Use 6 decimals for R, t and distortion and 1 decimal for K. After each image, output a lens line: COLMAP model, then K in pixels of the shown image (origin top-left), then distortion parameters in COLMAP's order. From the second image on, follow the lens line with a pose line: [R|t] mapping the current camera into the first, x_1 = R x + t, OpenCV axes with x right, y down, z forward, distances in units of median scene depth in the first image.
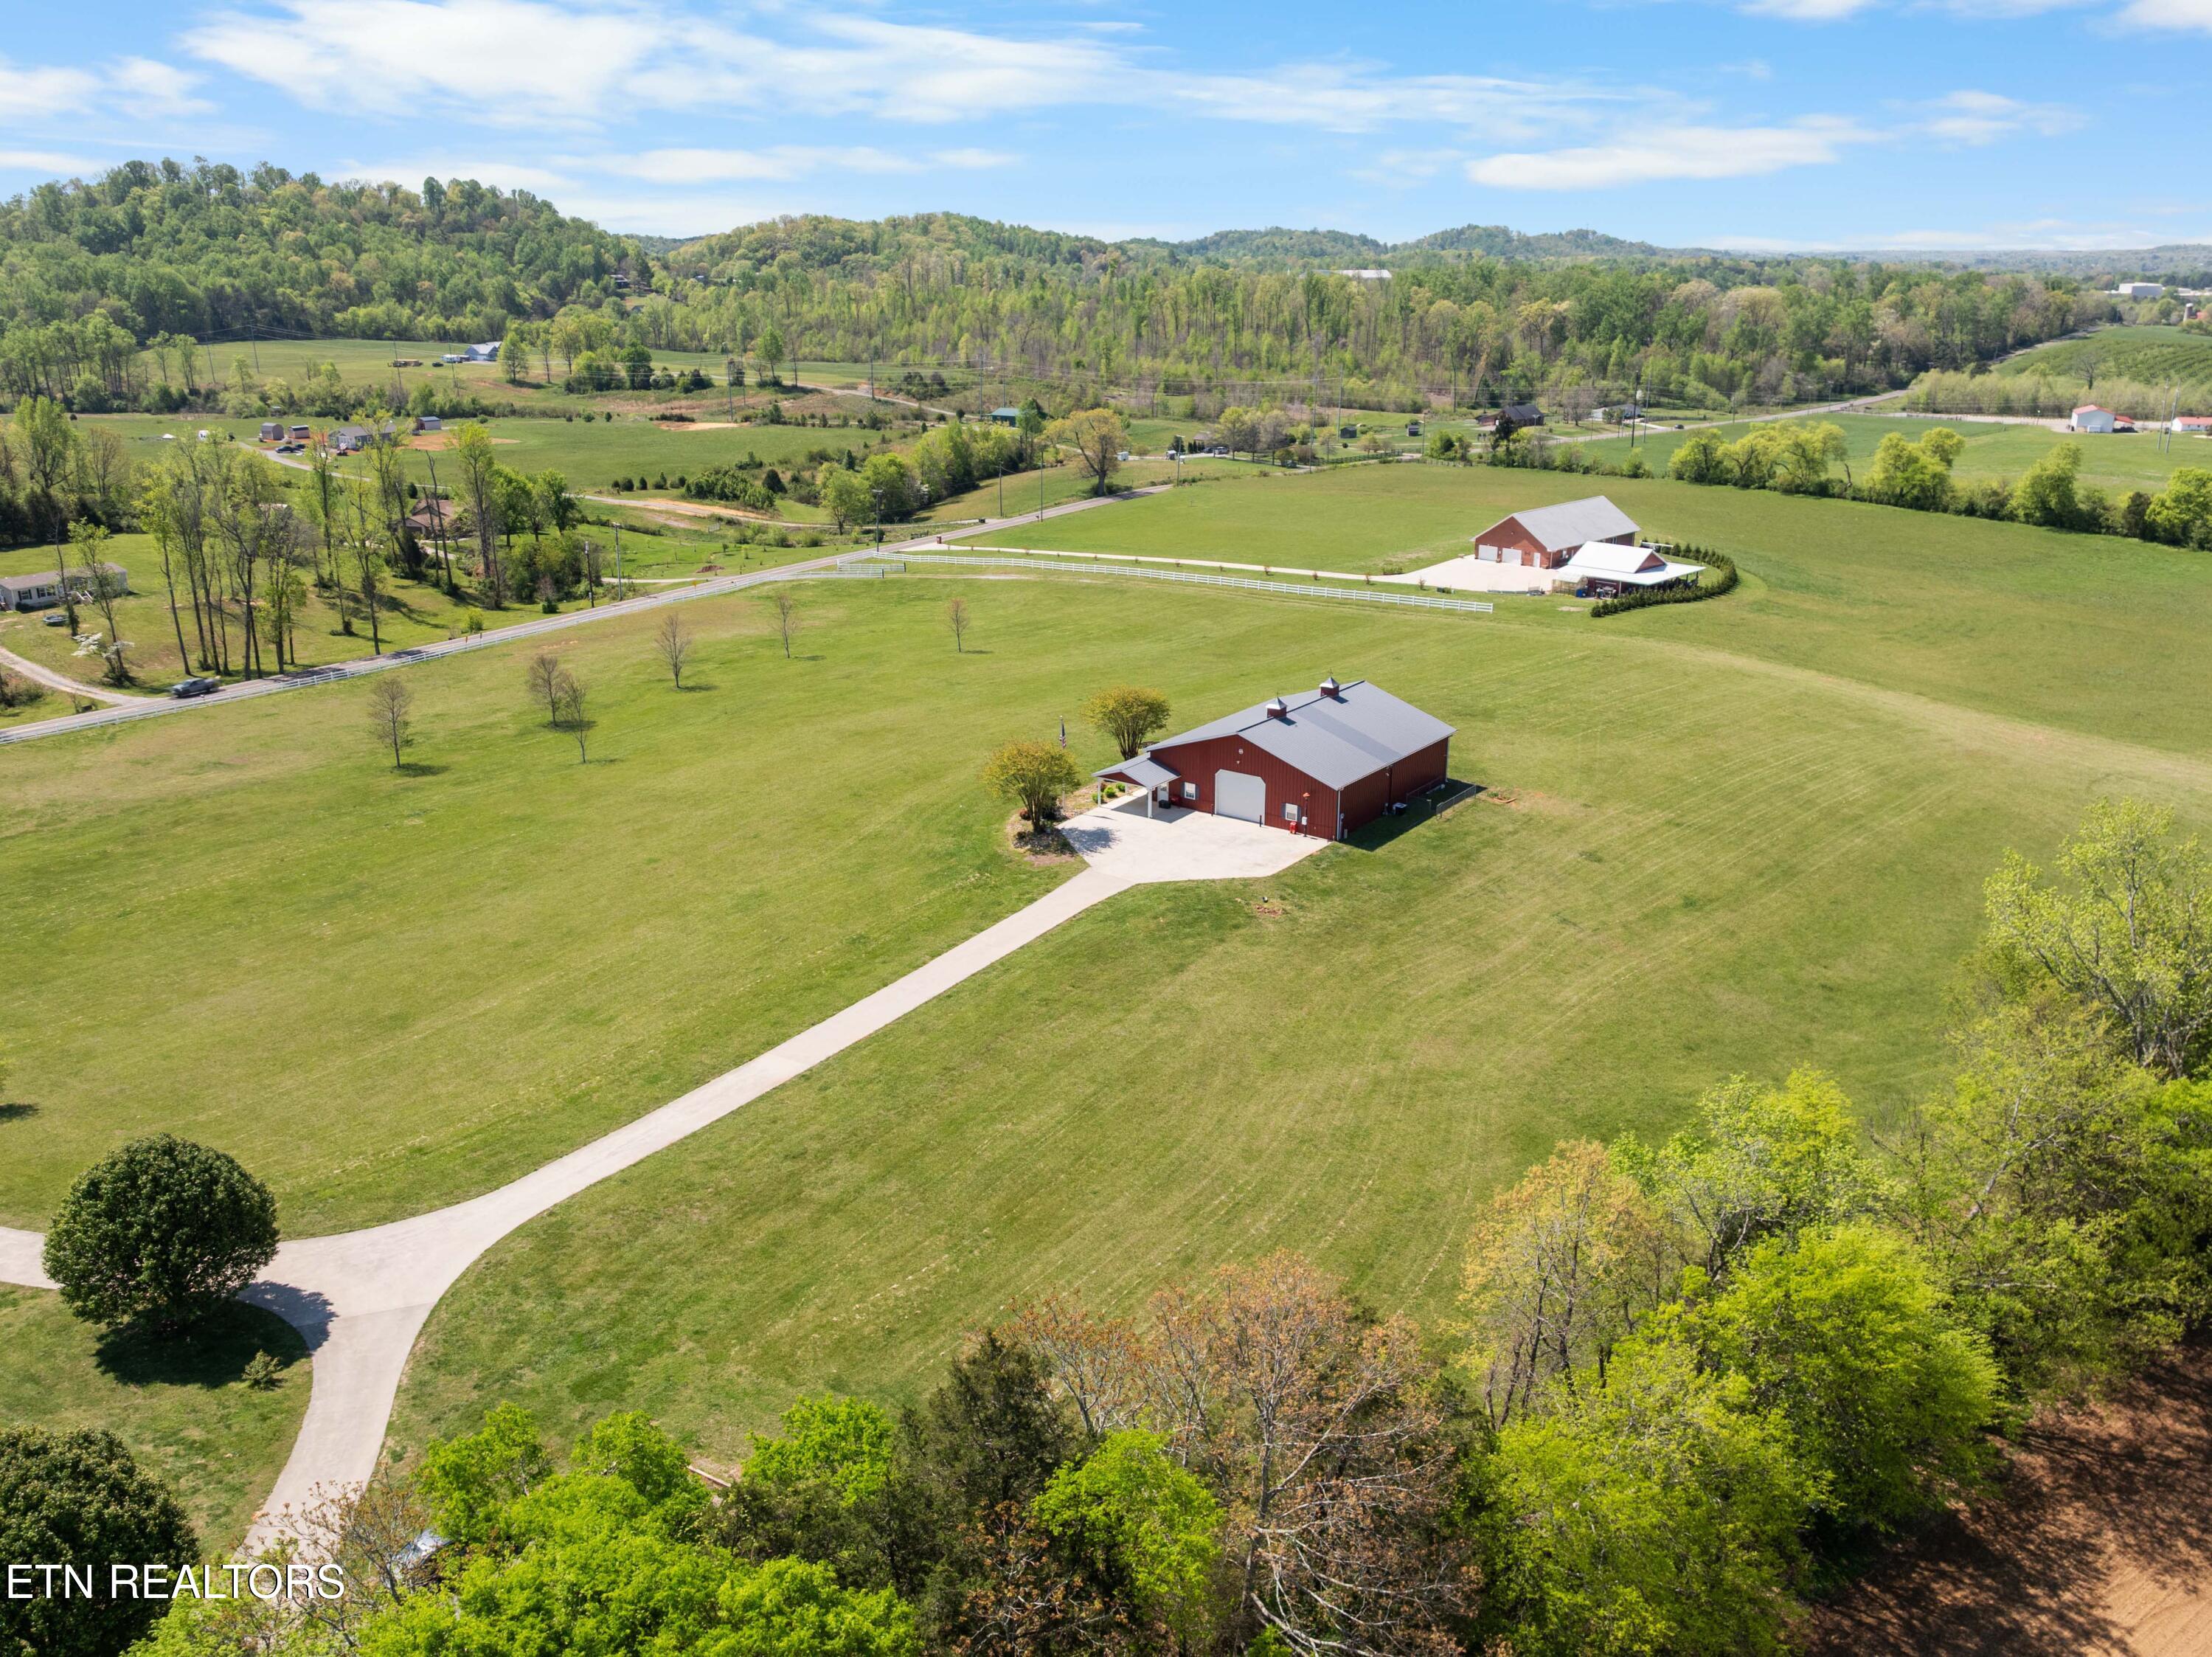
lens RADIAL K [[1568.5, 0, 1113.2], [0, 1568.5, 821.6], [0, 0, 1]] dist [-0.044285, 0.000157]
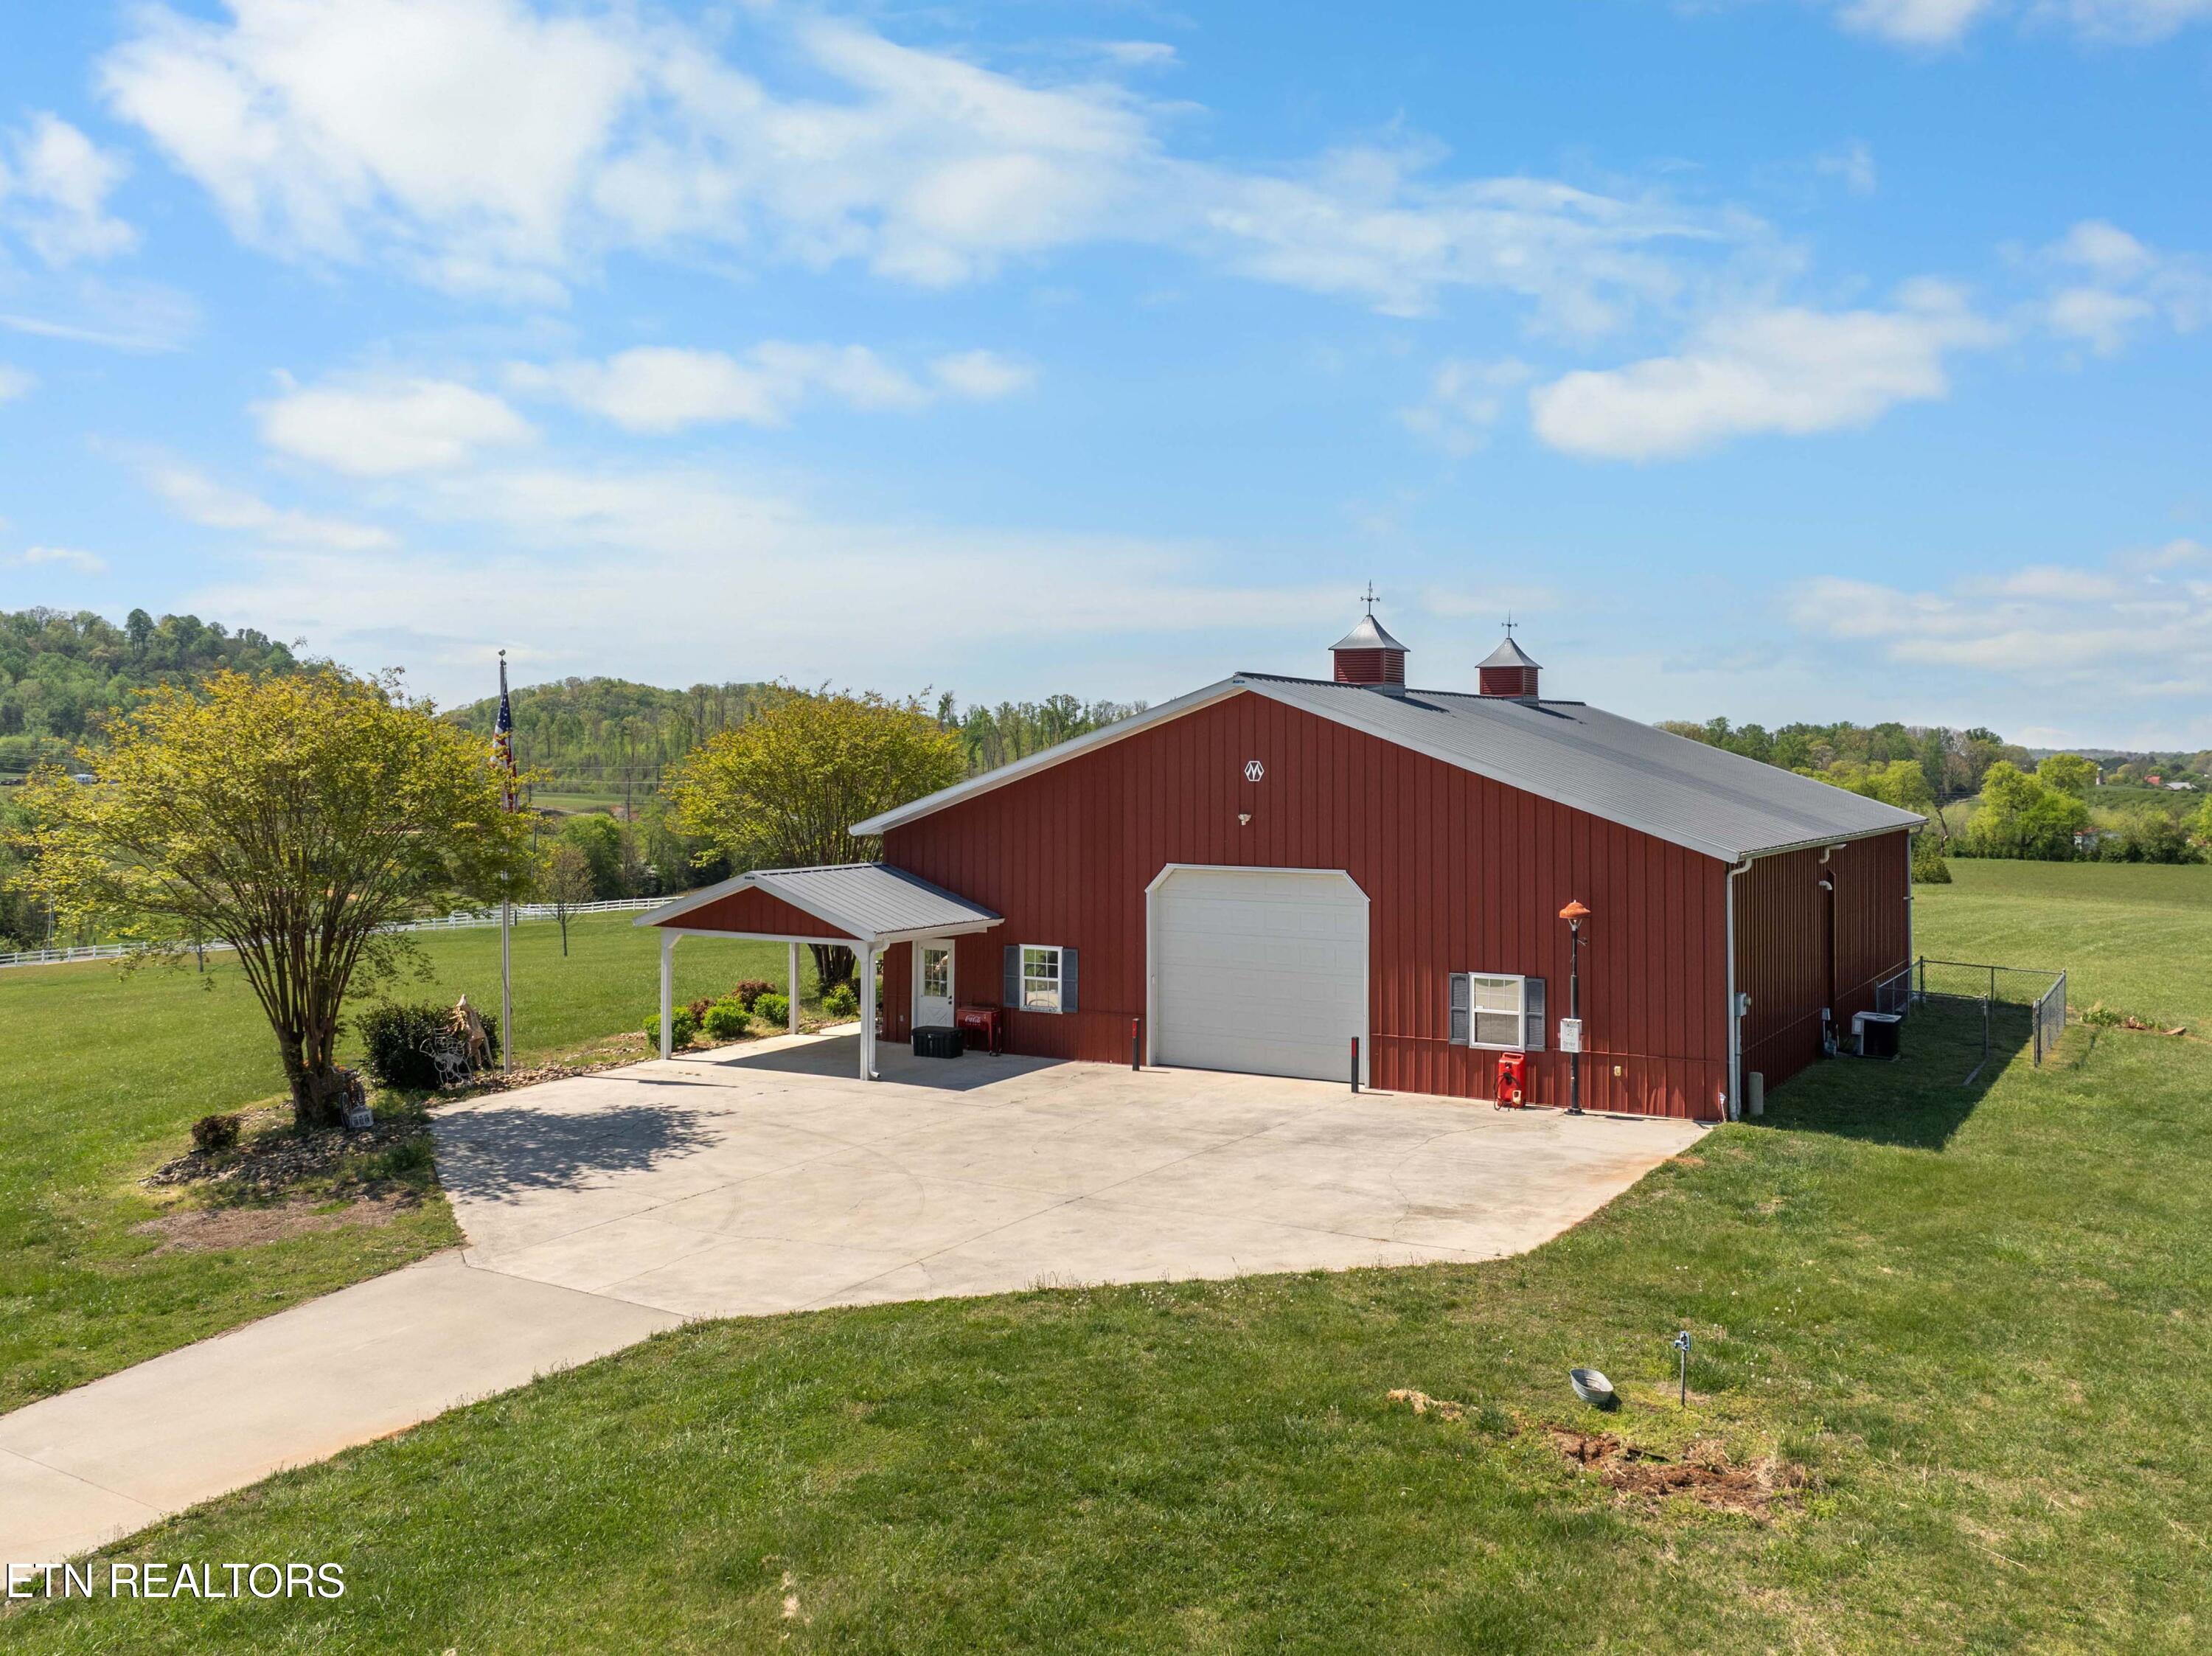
lens RADIAL K [[1568.2, 0, 1113.2], [0, 1568.2, 821.1], [0, 0, 1]] dist [-0.044285, 0.000157]
pose [[0.995507, -0.001339, 0.094678, 0.014093], [0.035325, 0.932964, -0.358232, 0.017281], [-0.087852, 0.359967, 0.928820, 0.291666]]
